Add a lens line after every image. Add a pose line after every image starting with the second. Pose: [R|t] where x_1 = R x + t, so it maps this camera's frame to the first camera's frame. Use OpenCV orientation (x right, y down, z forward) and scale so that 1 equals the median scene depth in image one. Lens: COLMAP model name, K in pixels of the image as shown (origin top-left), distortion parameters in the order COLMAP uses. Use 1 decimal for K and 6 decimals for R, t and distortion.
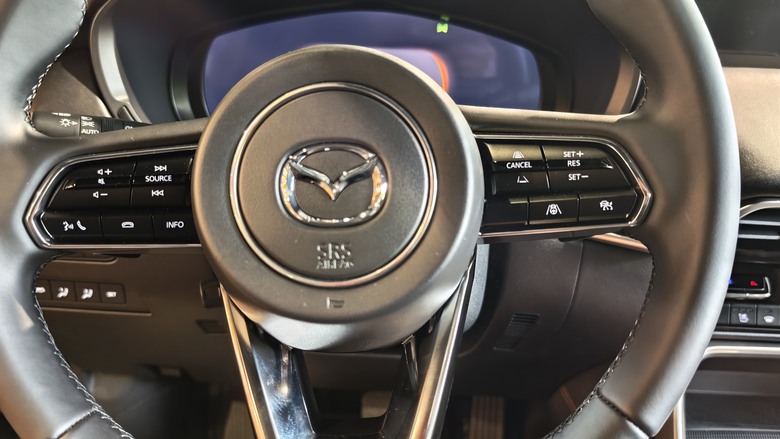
lens RADIAL K [[628.8, 0, 387.9], [0, 628.8, 216.3], [0, 0, 1]] dist [-0.037037, 0.007415]
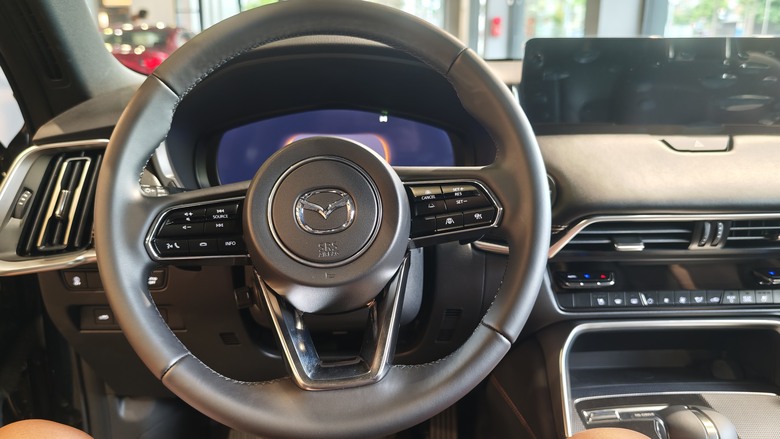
lens RADIAL K [[628.8, 0, 390.2], [0, 628.8, 220.3], [0, 0, 1]] dist [-0.037037, 0.007415]
pose [[0.995690, -0.057383, 0.072862, -0.030361], [0.065521, 0.991234, -0.114727, 0.178679], [-0.065640, 0.119007, 0.990721, -0.735987]]
